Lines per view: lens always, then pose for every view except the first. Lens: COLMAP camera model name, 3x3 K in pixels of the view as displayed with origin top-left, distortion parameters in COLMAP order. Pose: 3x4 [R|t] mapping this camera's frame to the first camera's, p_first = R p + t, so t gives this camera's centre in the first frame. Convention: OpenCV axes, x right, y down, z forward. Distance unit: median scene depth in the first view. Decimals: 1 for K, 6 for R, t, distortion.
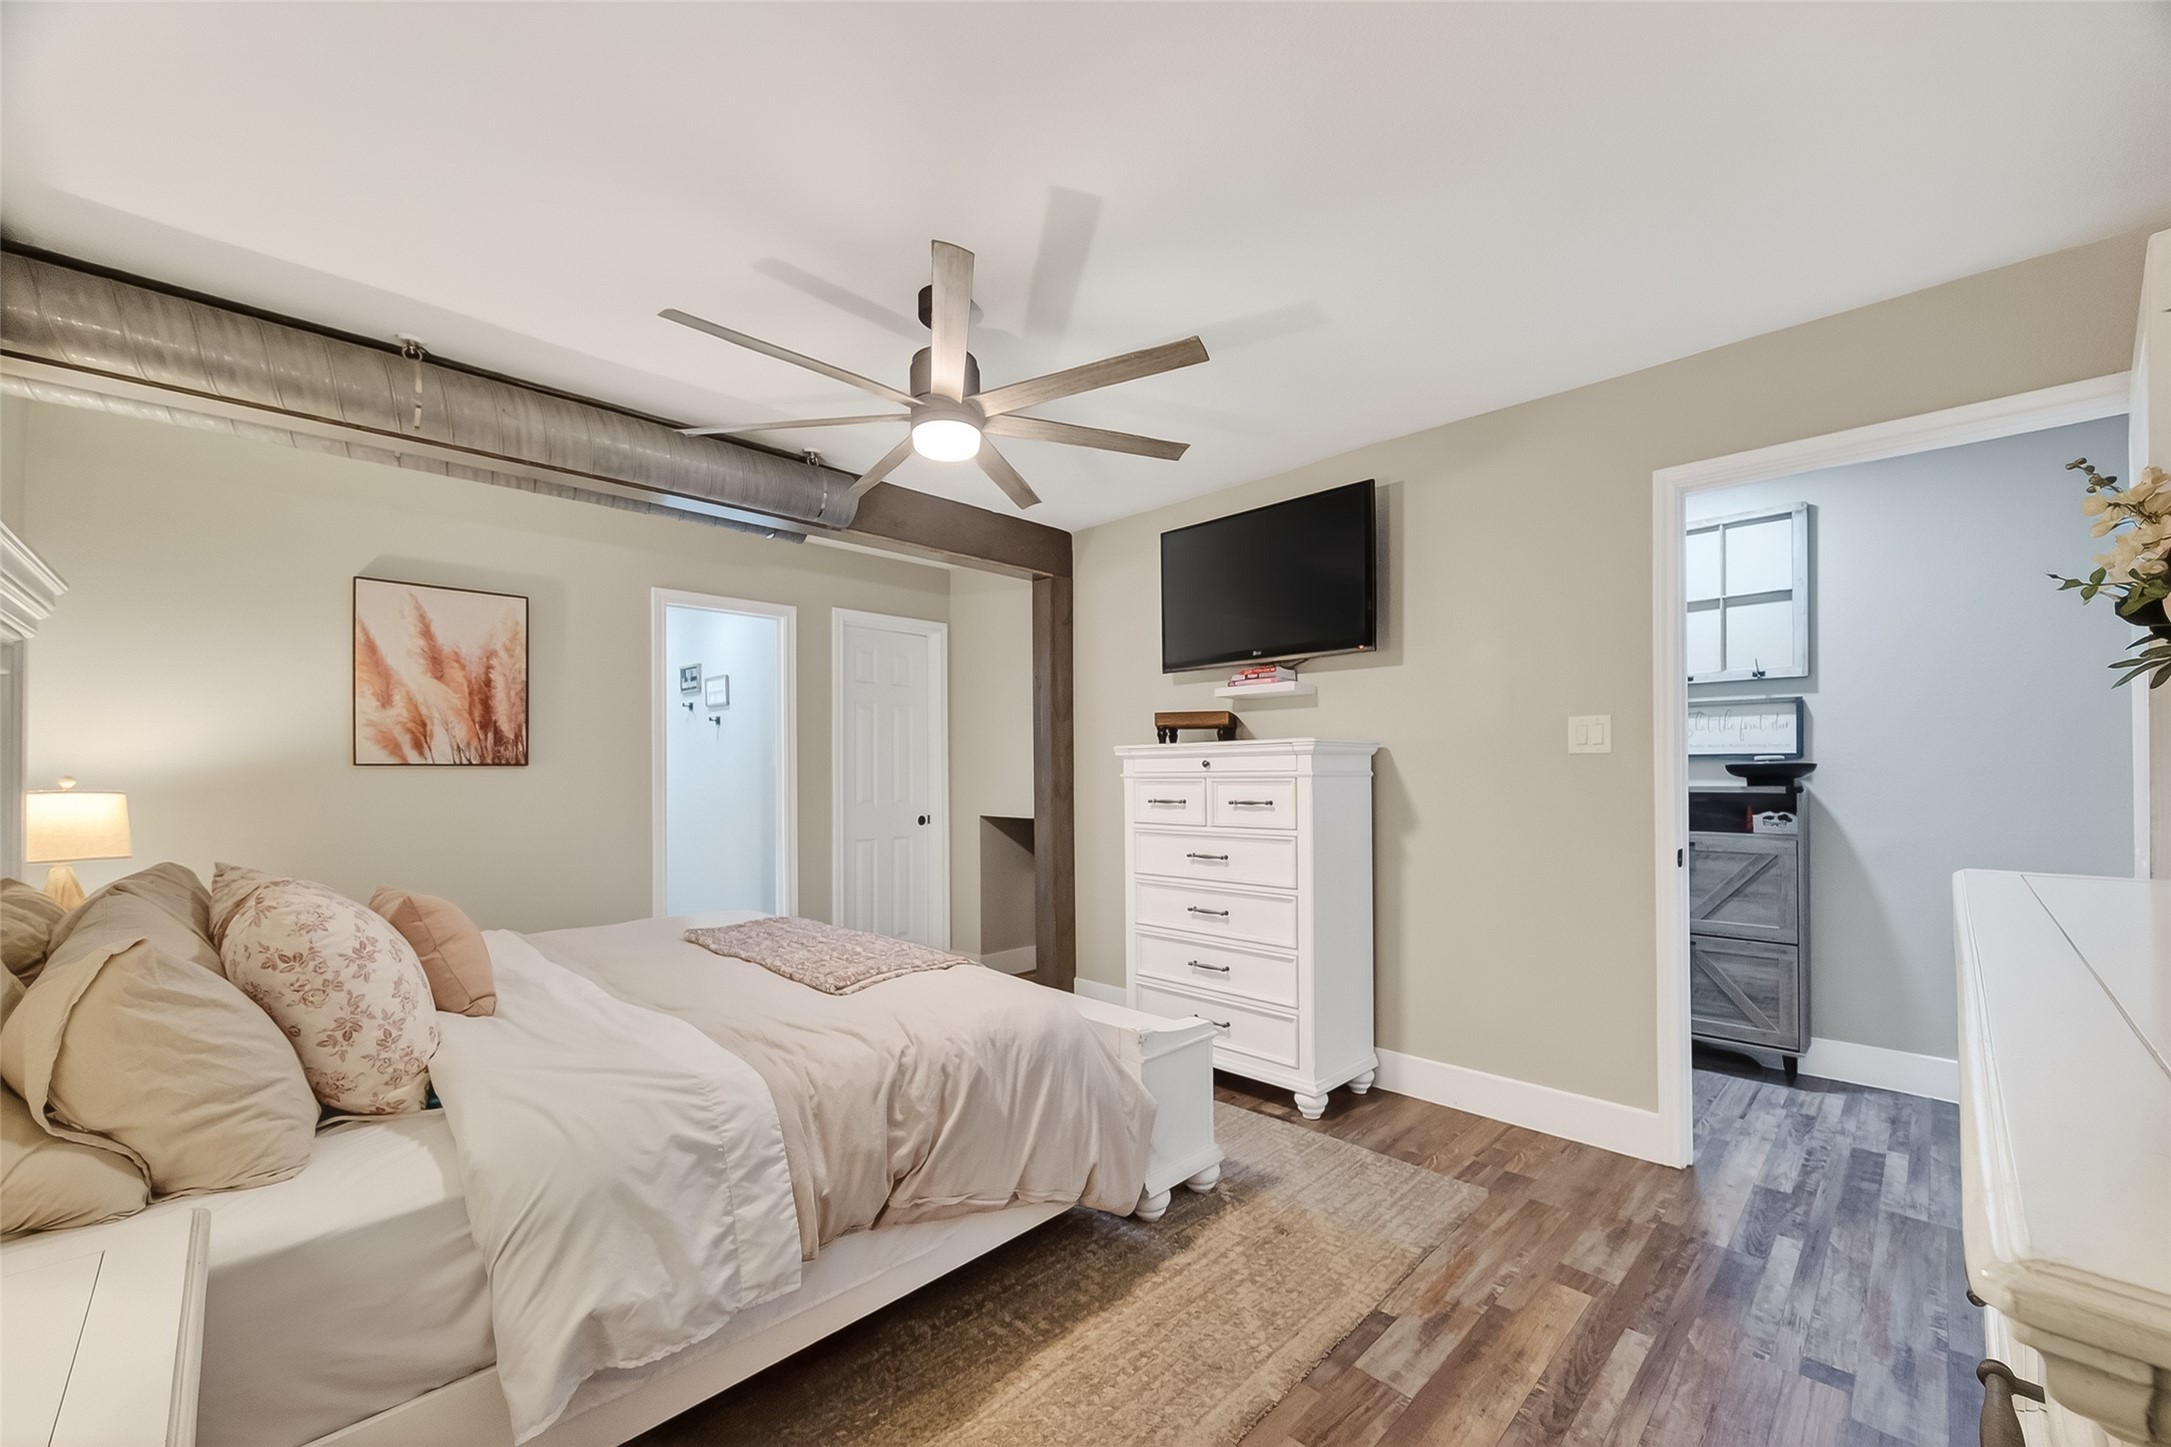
lens RADIAL K [[844.6, 0, 1072.2], [0, 844.6, 821.8], [0, 0, 1]] dist [0.000088, 0.000030]
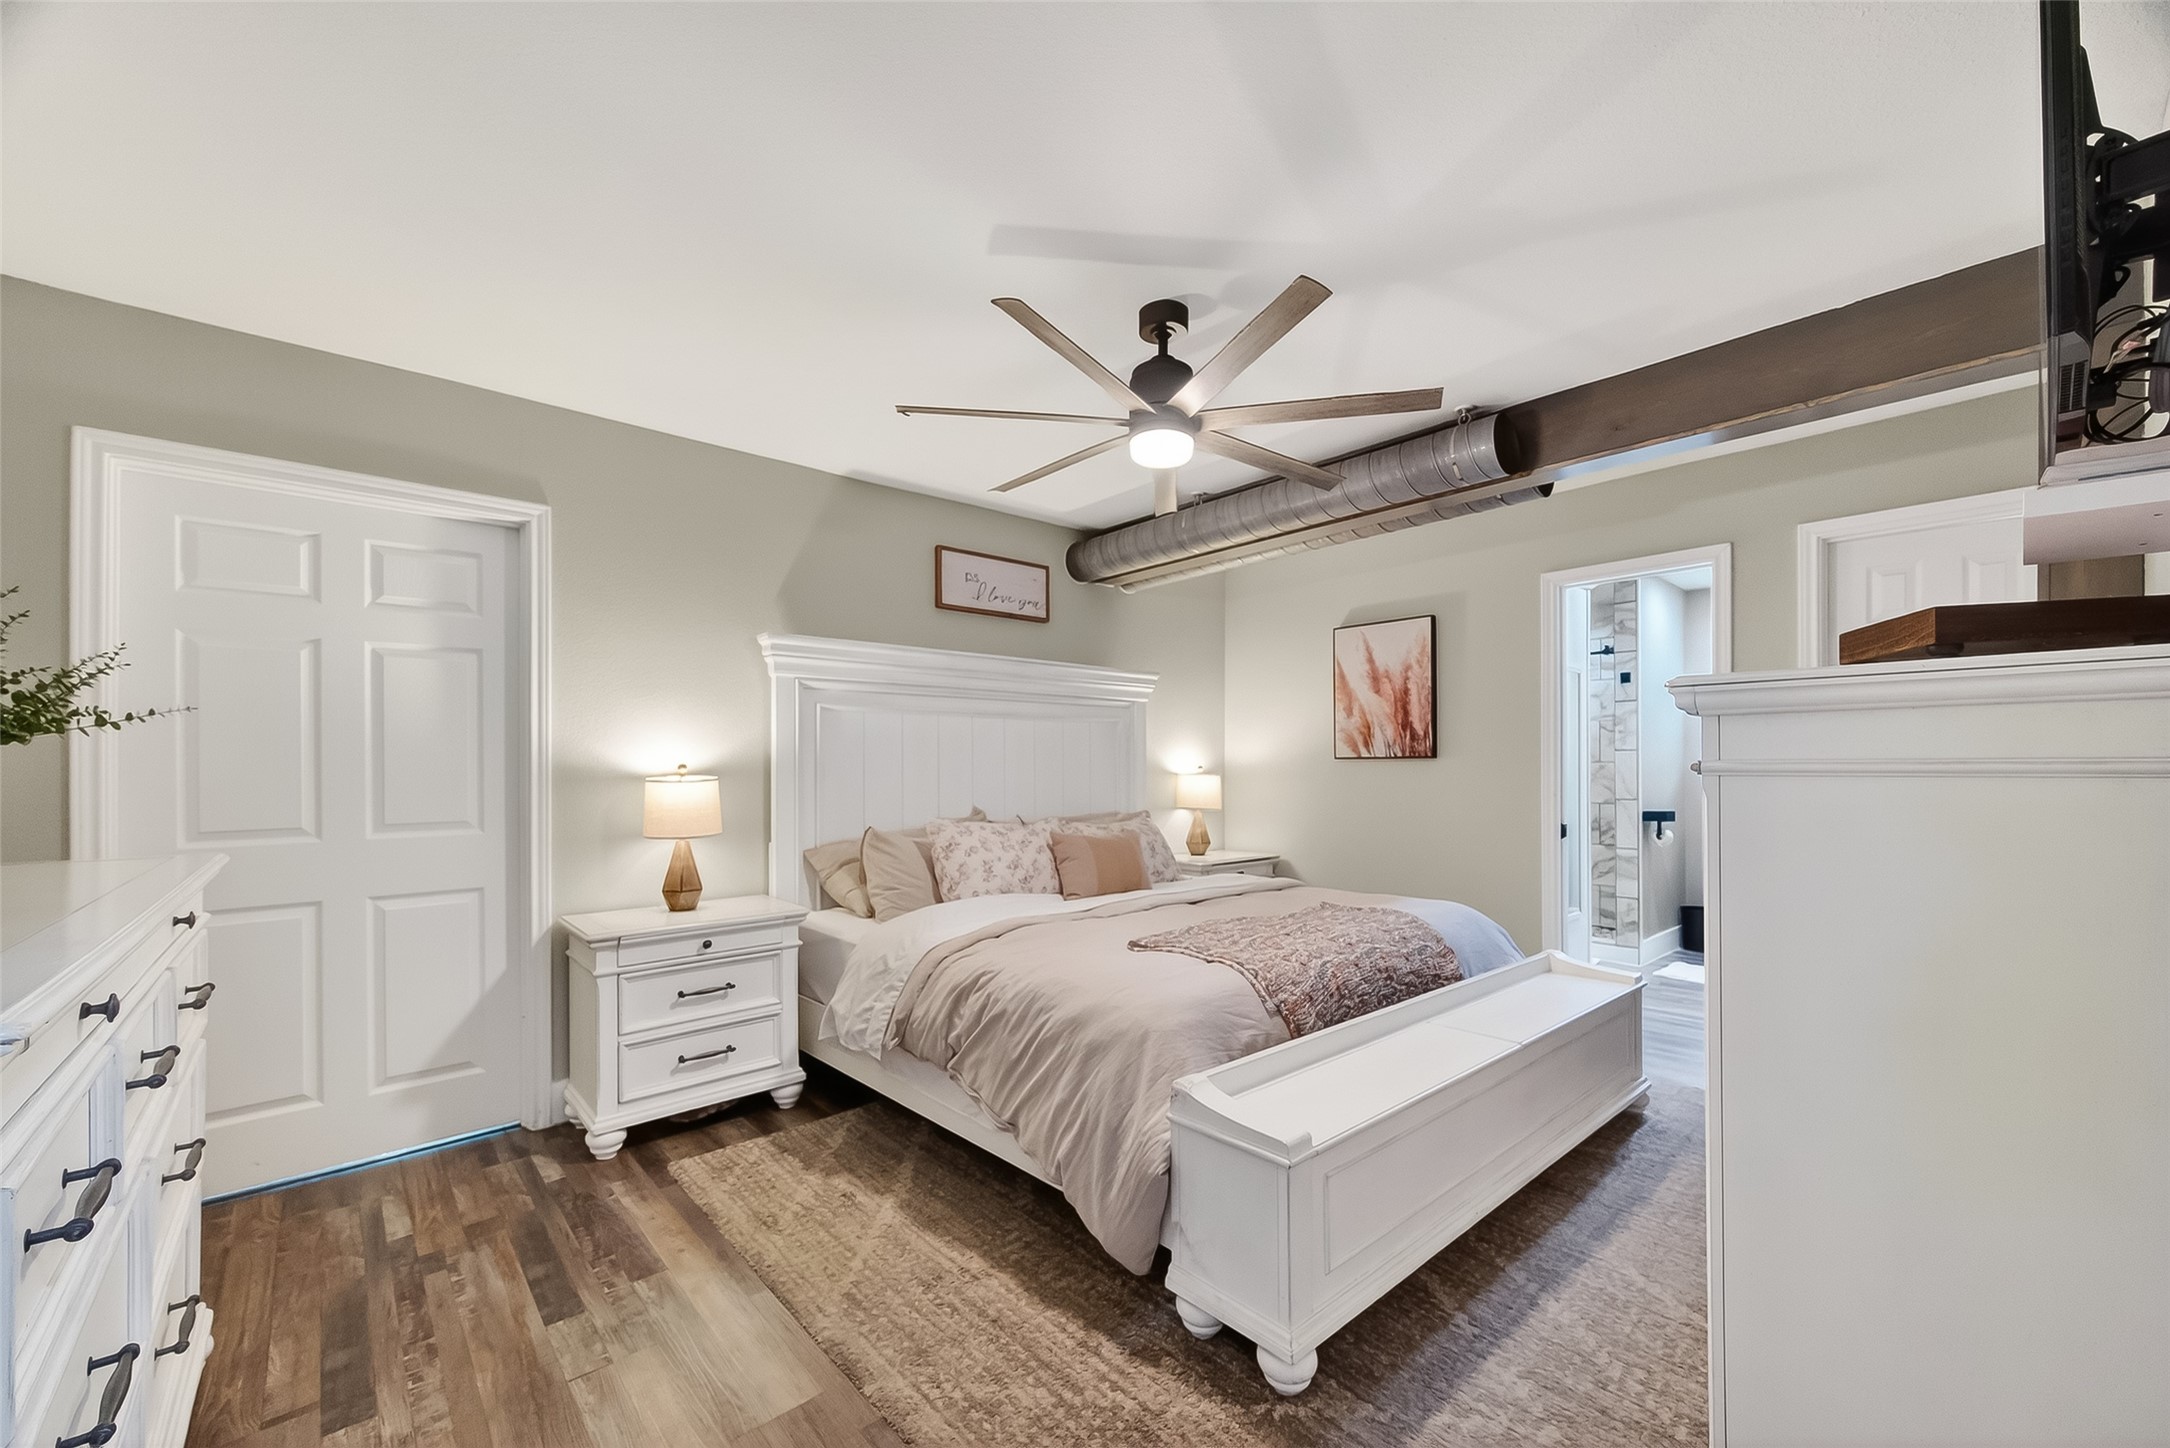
lens RADIAL K [[865.4, 0, 1087.1], [0, 865.4, 778.1], [0, 0, 1]] dist [0.000655, 0.000329]
pose [[-0.041618, 0.022188, -0.998887, 0.617895], [-0.048718, 0.998519, 0.024210, -0.047710], [0.997945, 0.049671, -0.040475, 0.615499]]
